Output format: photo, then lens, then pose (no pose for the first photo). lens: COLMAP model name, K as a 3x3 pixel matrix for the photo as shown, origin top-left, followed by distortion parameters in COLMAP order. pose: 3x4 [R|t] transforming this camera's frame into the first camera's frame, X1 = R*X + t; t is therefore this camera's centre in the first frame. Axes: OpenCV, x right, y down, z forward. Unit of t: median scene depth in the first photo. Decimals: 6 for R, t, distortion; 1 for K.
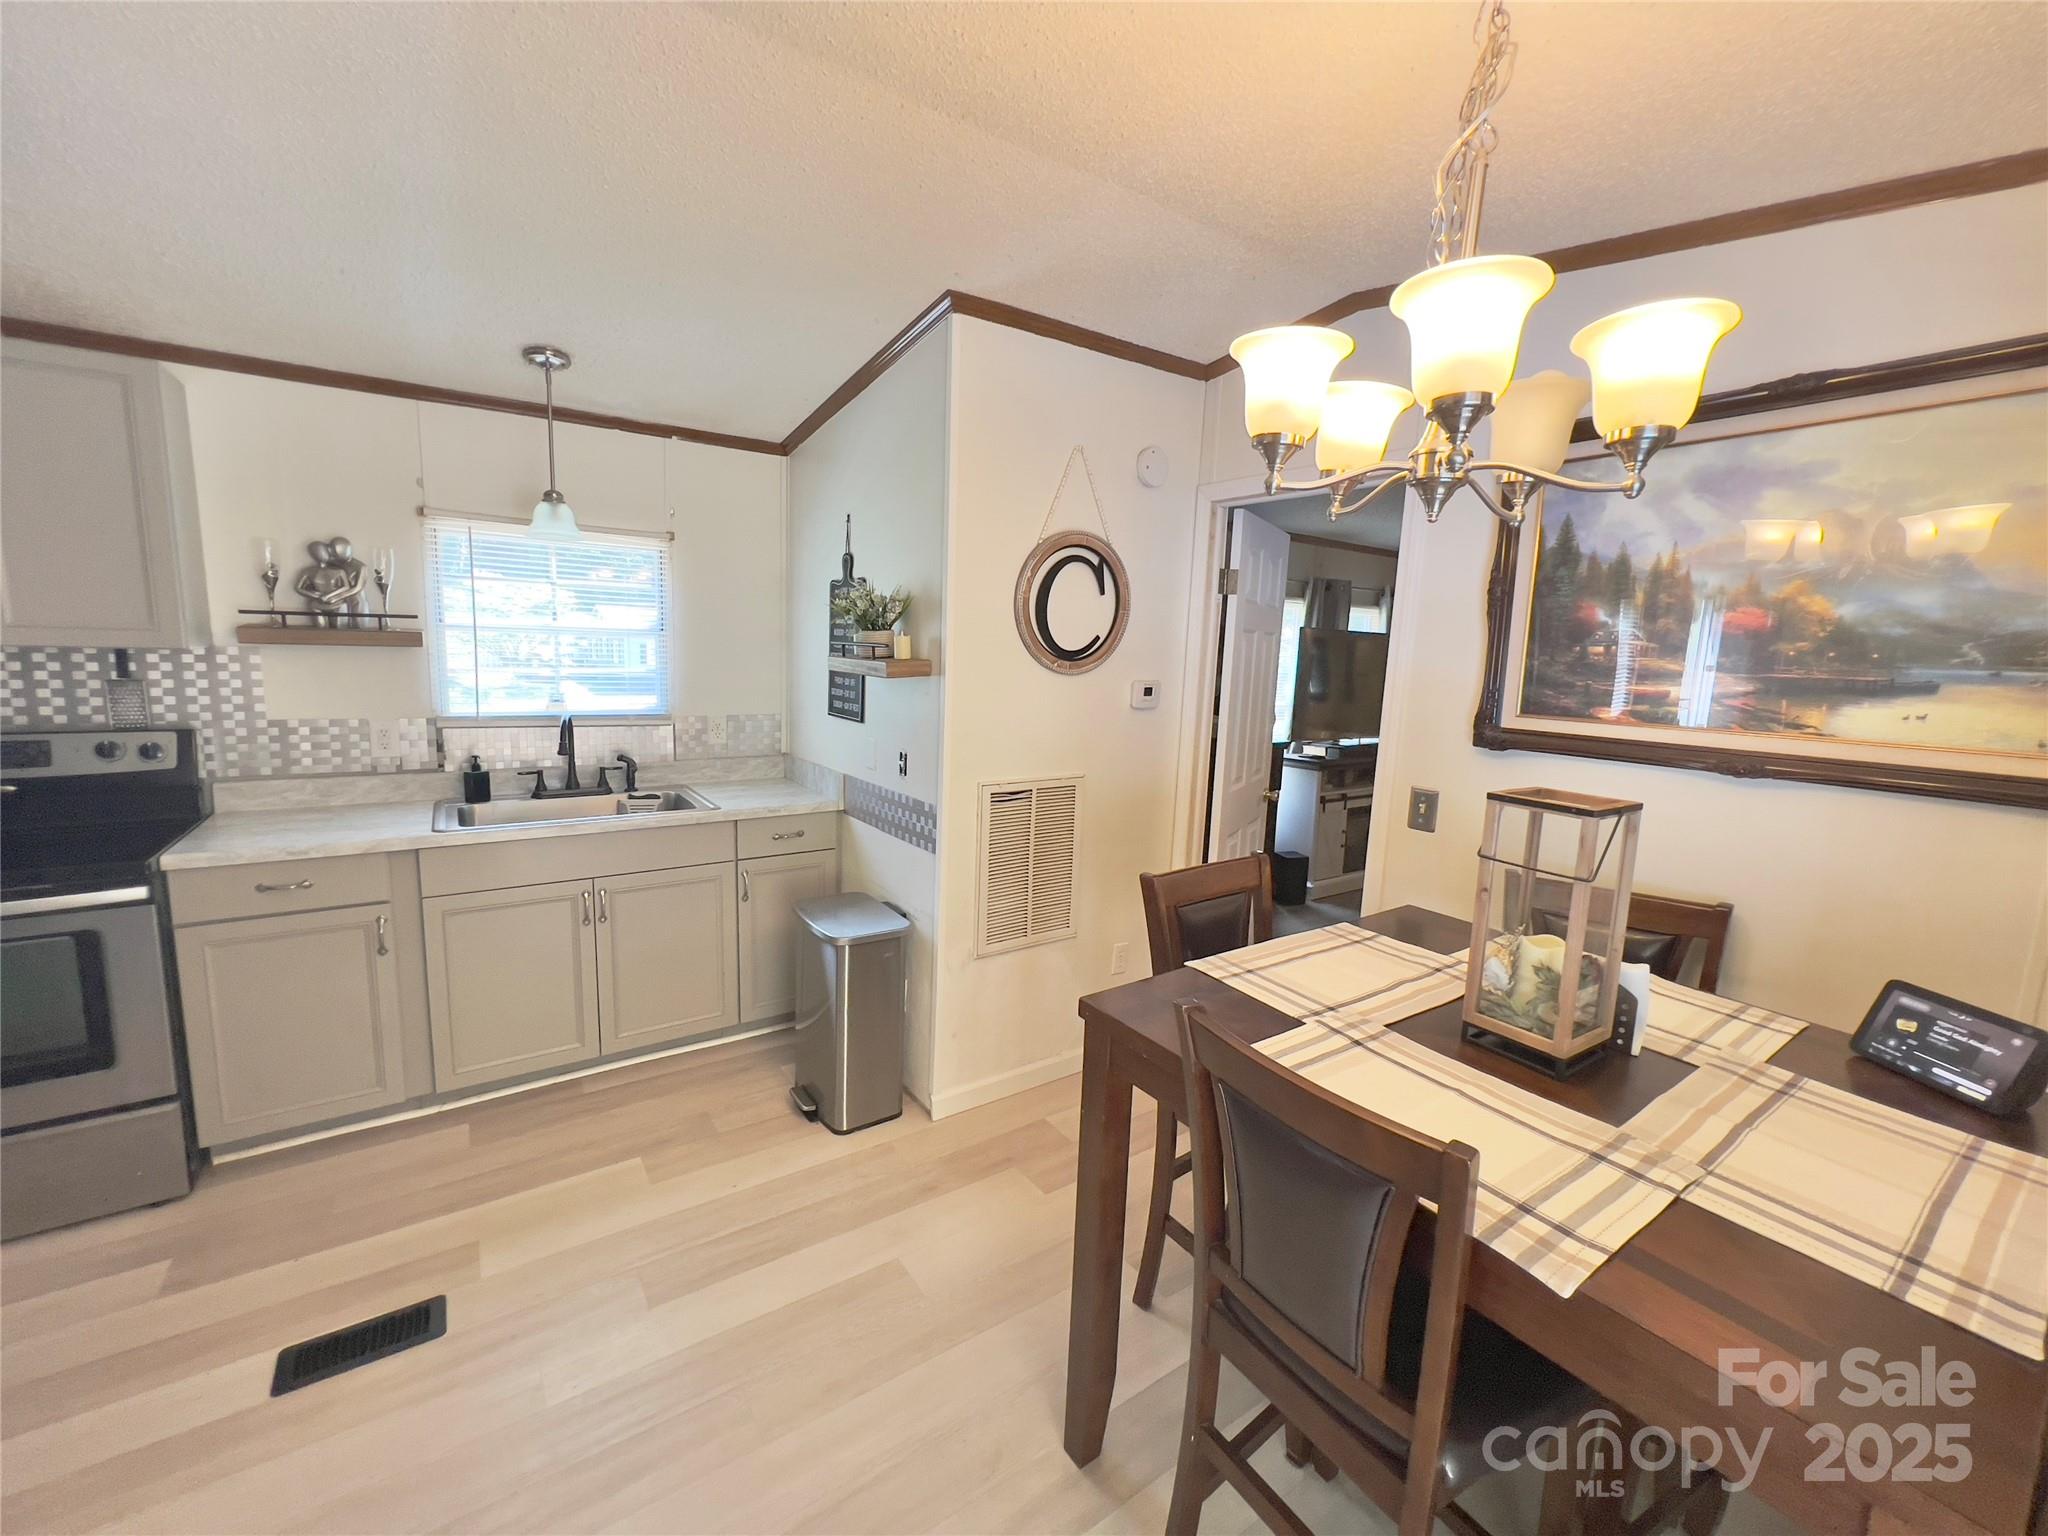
lens RADIAL K [[822.0, 0, 1020.6], [0, 822.0, 761.8], [0, 0, 1]] dist [-0.004036, 0.001493]
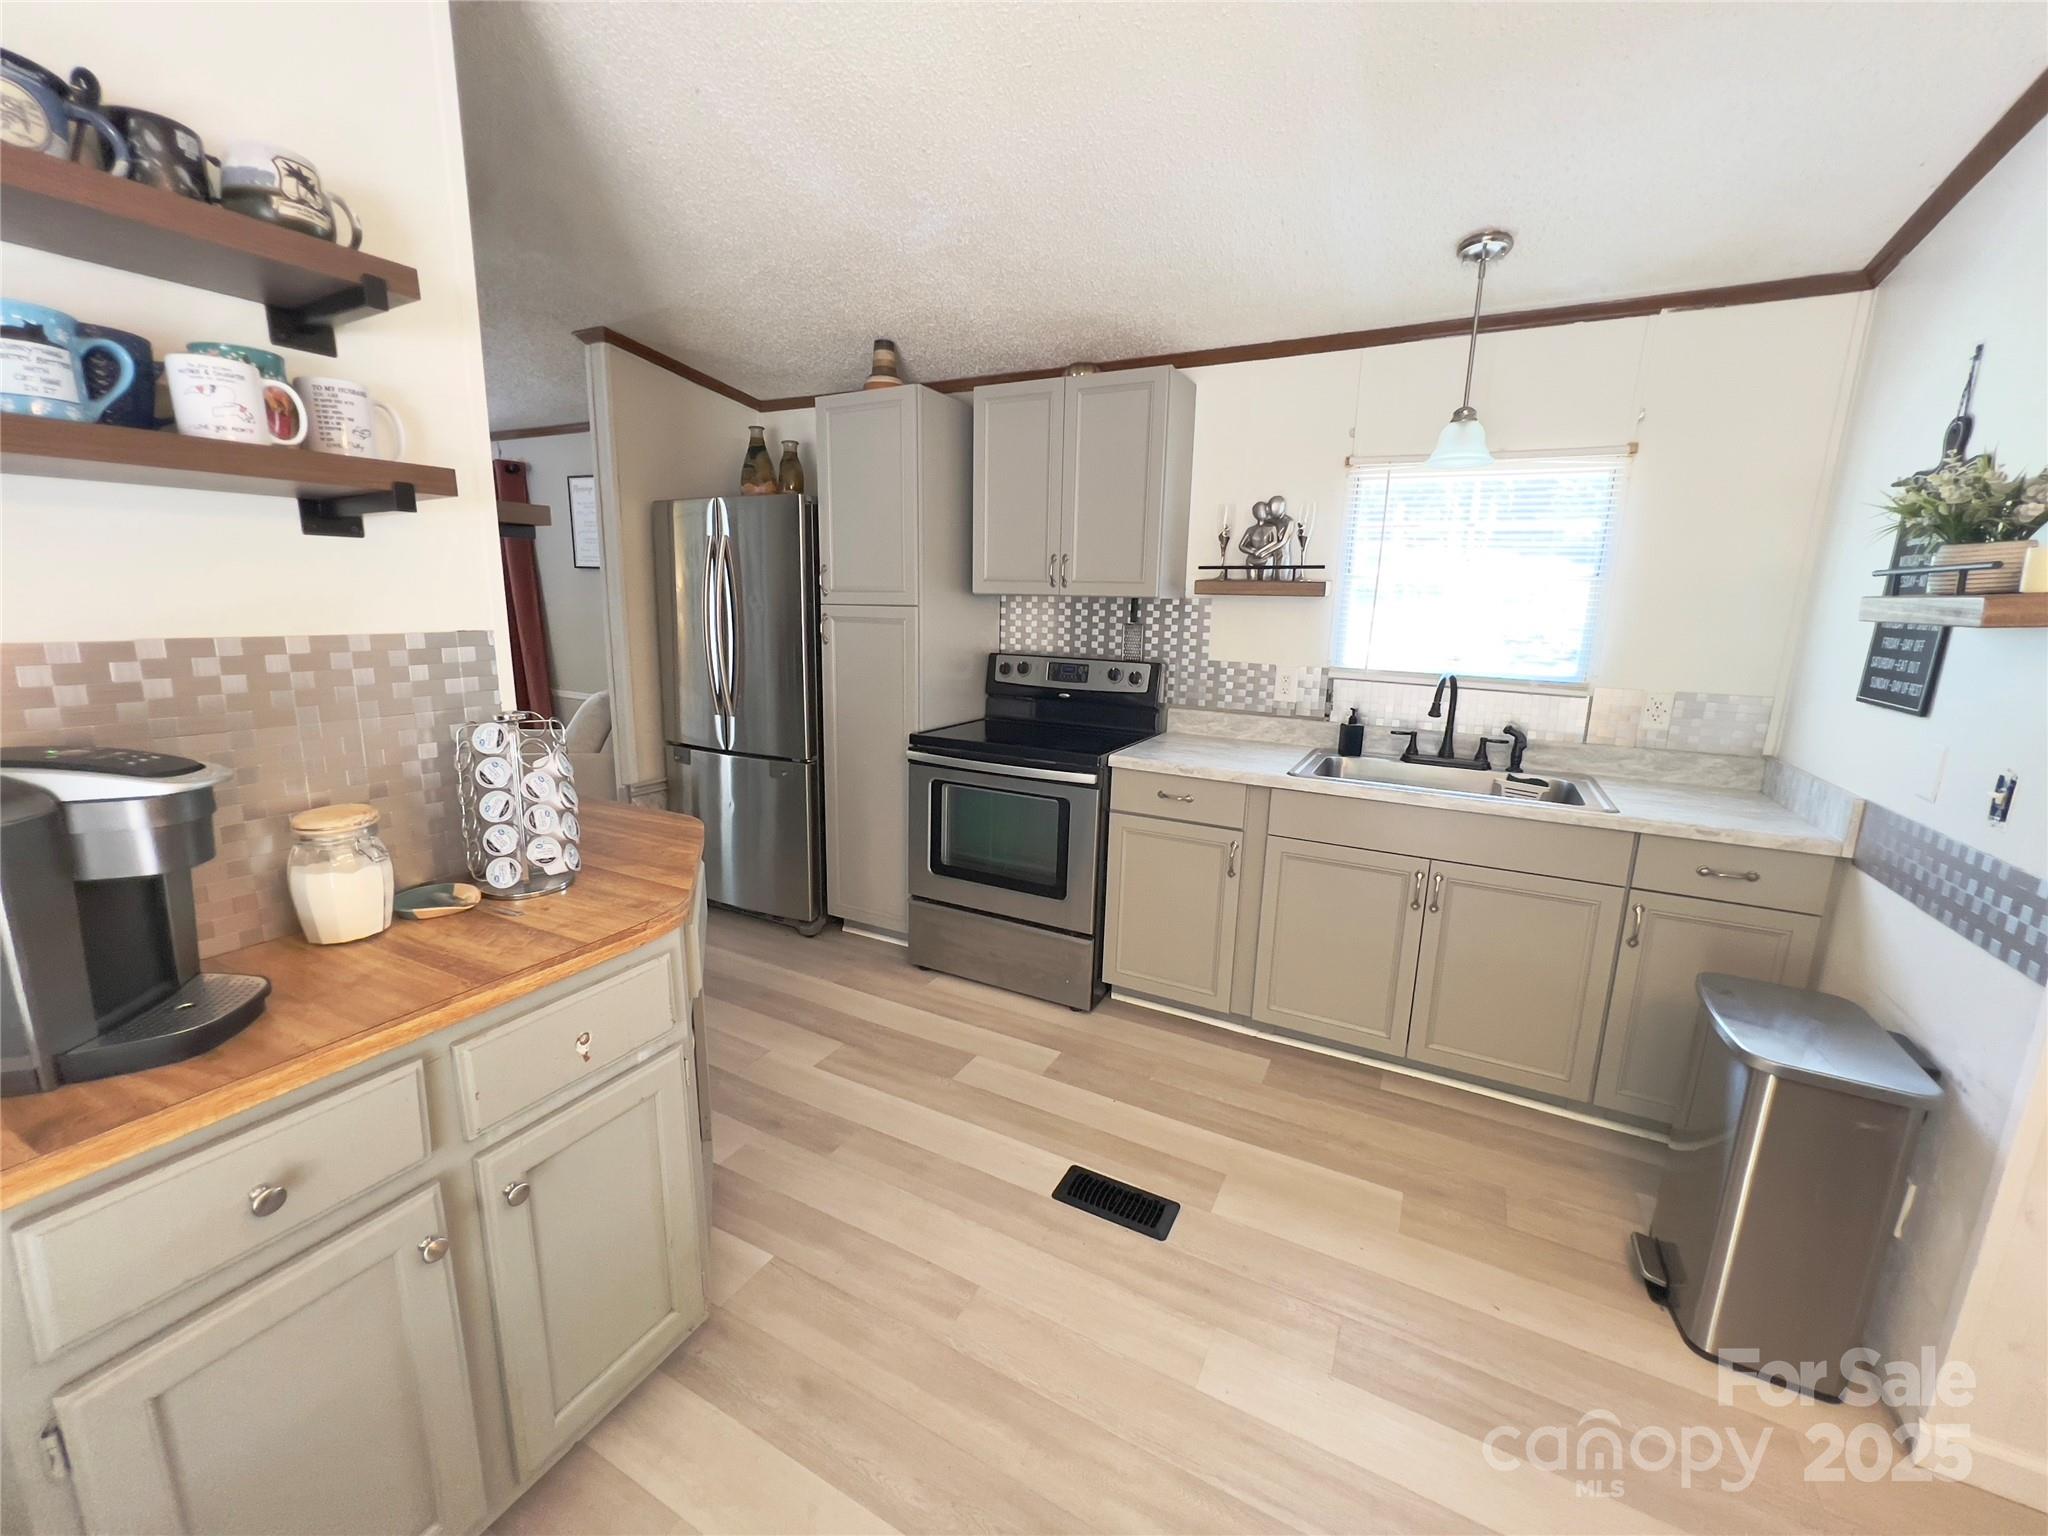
lens RADIAL K [[822.0, 0, 1015.2], [0, 822.0, 761.3], [0, 0, 1]] dist [-0.004036, 0.001493]
pose [[0.459553, 0.152287, -0.874997, 0.021523], [-0.133208, 0.985865, 0.101621, 0.010122], [0.878104, 0.069856, 0.473343, 0.200019]]
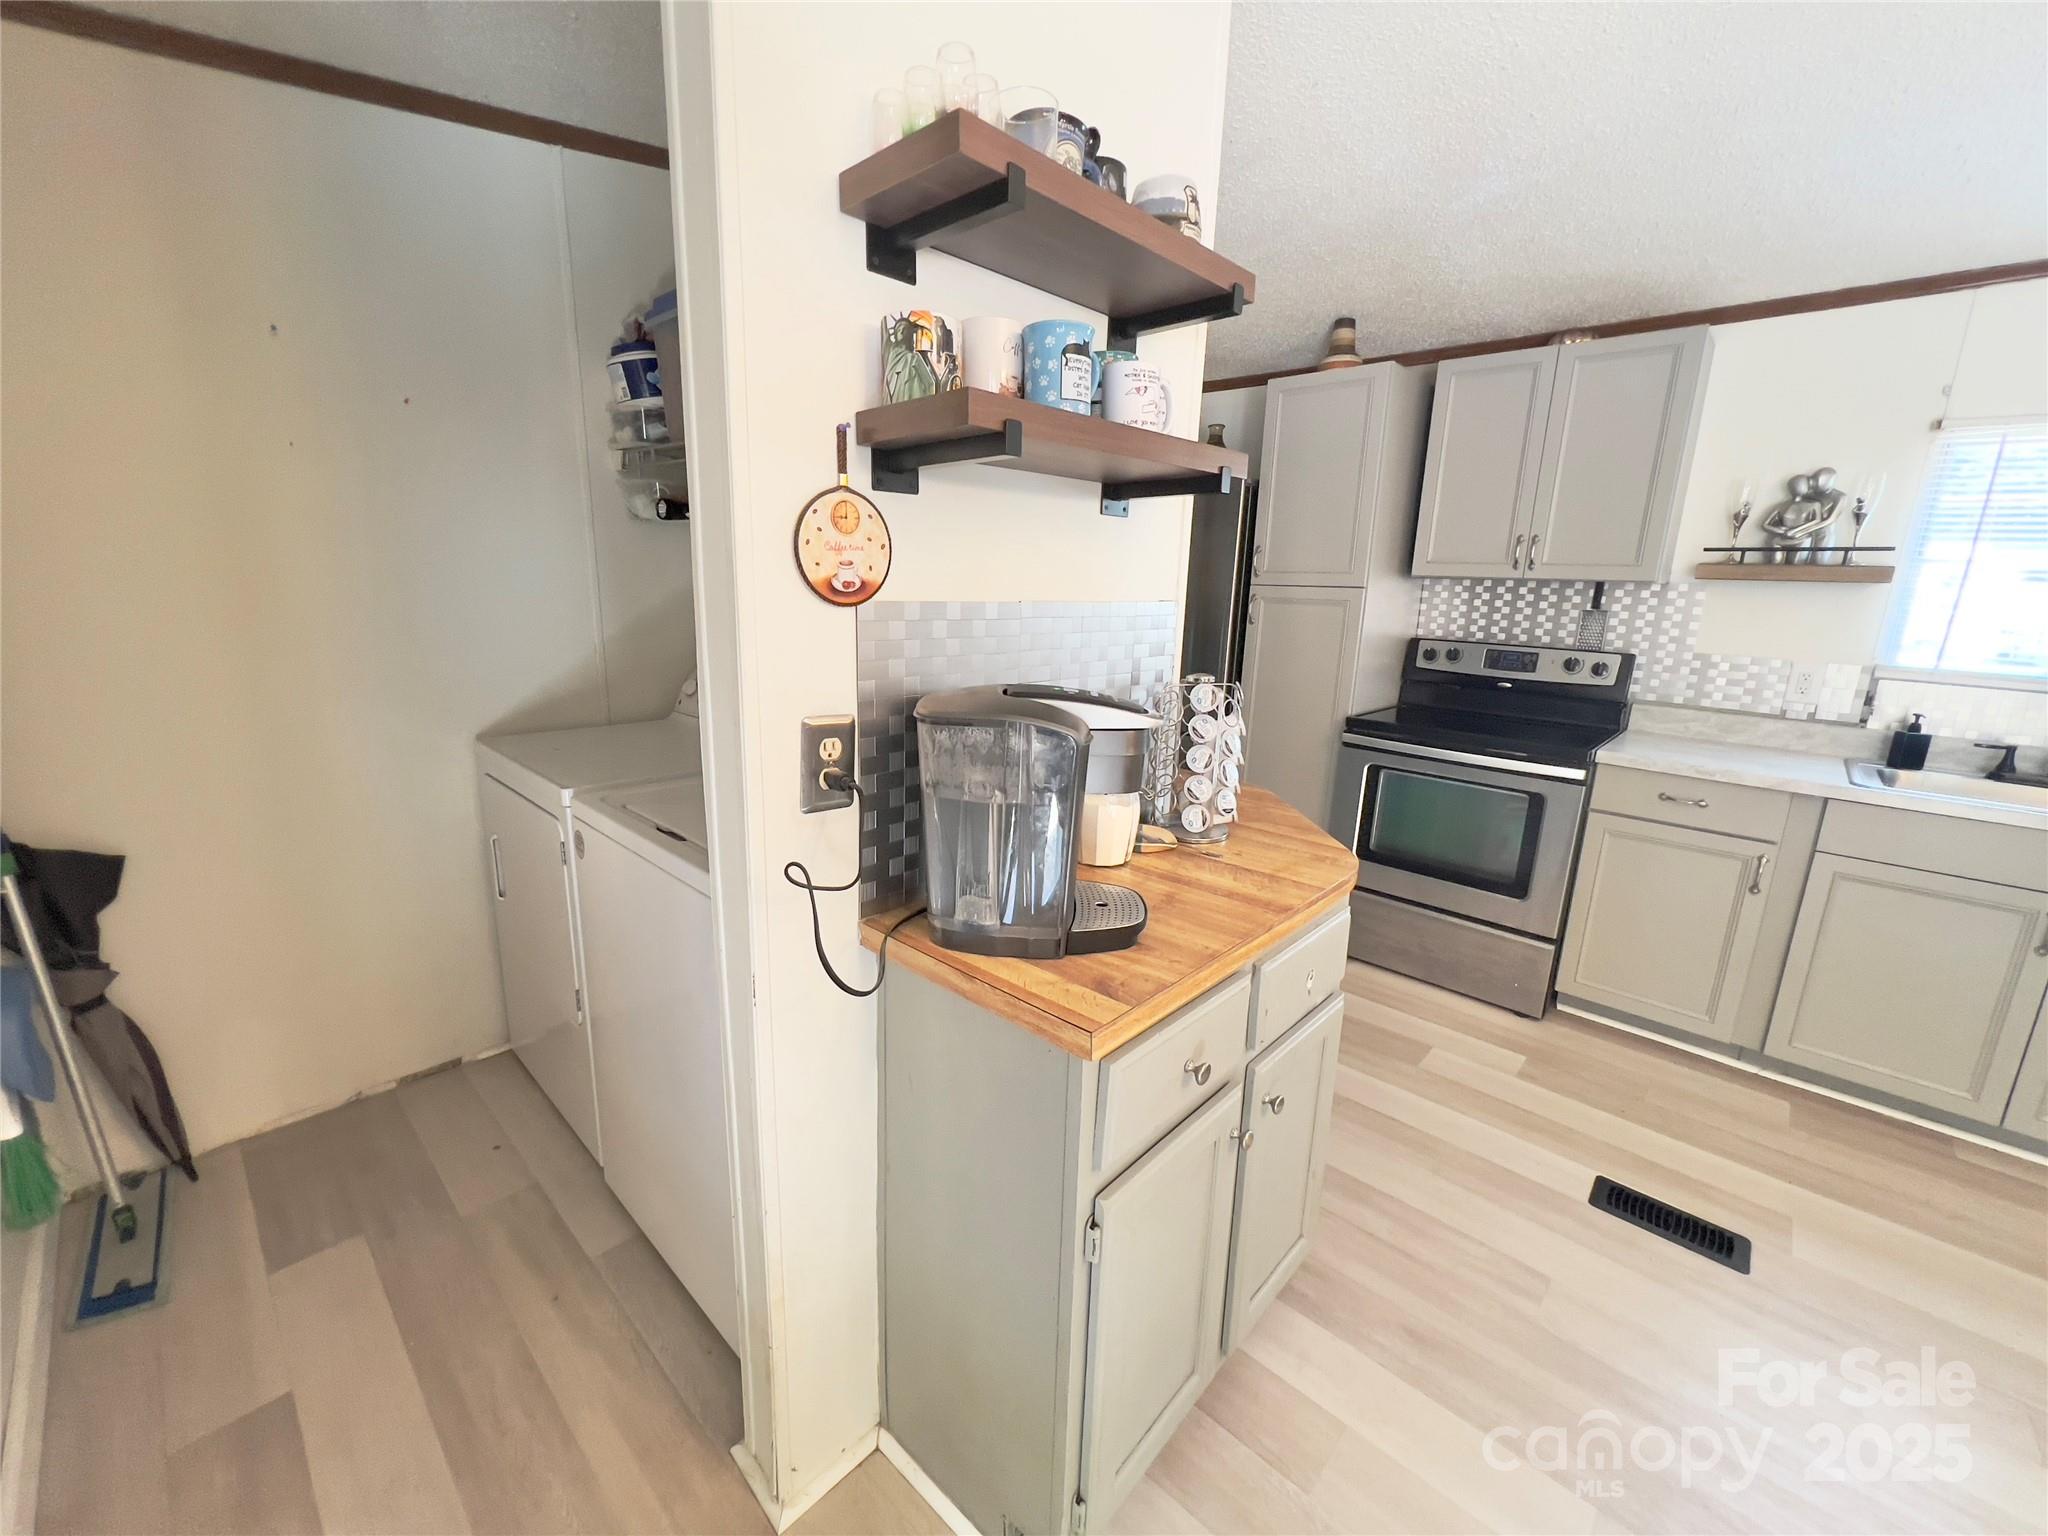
lens RADIAL K [[822.9, 0, 1024.2], [0, 822.9, 759.8], [0, 0, 1]] dist [-0.004669, 0.002396]
pose [[0.212873, 0.189485, -0.958531, -0.046396], [-0.164878, 0.973914, 0.155909, 0.063524], [0.963068, 0.124851, 0.238561, -0.087858]]
